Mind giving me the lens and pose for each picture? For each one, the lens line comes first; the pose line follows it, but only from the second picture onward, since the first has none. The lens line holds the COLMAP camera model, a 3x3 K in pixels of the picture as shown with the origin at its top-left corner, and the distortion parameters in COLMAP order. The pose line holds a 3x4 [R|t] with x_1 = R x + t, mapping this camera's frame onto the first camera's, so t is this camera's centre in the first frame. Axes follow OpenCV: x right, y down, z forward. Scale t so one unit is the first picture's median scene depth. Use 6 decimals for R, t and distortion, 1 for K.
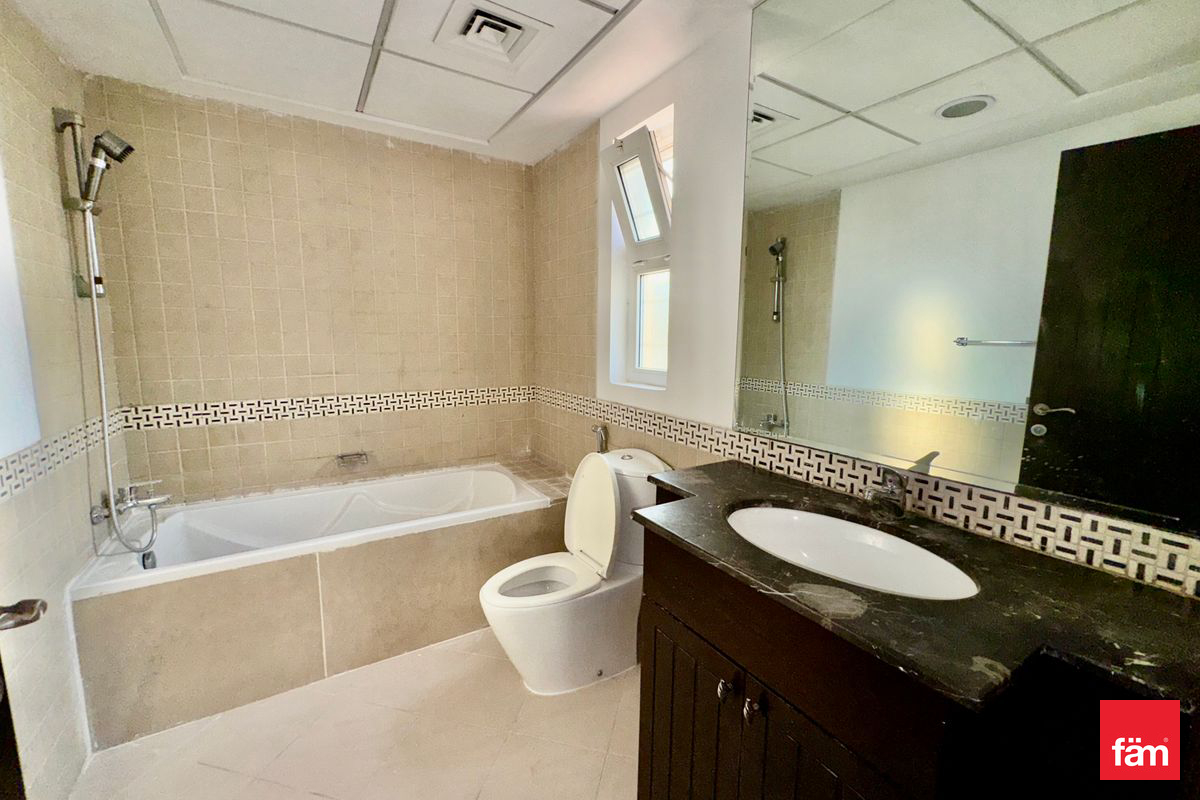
lens RADIAL K [[485.2, 0, 596.6], [0, 485.2, 395.5], [0, 0, 1]] dist [-0.000127, -0.000167]
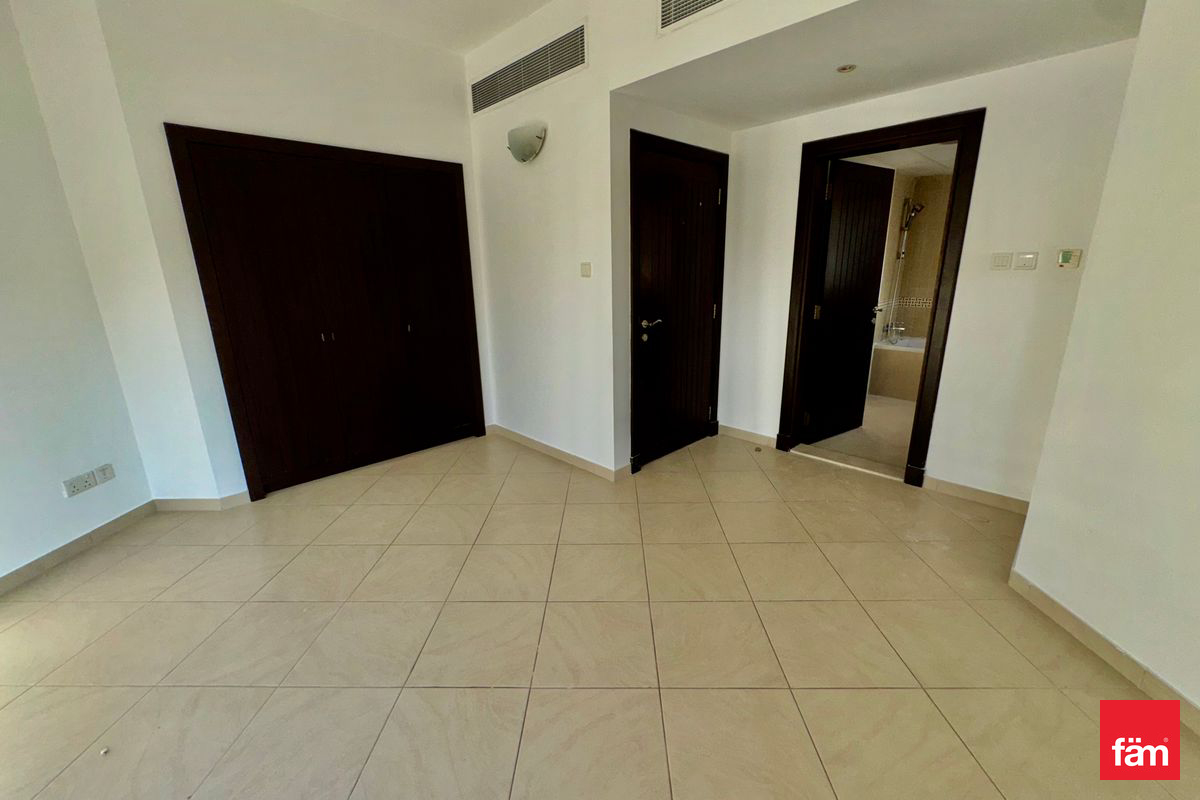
lens RADIAL K [[485.2, 0, 596.6], [0, 485.2, 395.5], [0, 0, 1]] dist [-0.000127, -0.000167]
pose [[0.224708, 0.236805, -0.945214, 1.701827], [-0.113302, 0.969791, 0.216026, 0.200283], [0.967817, 0.058552, 0.244750, -1.624588]]
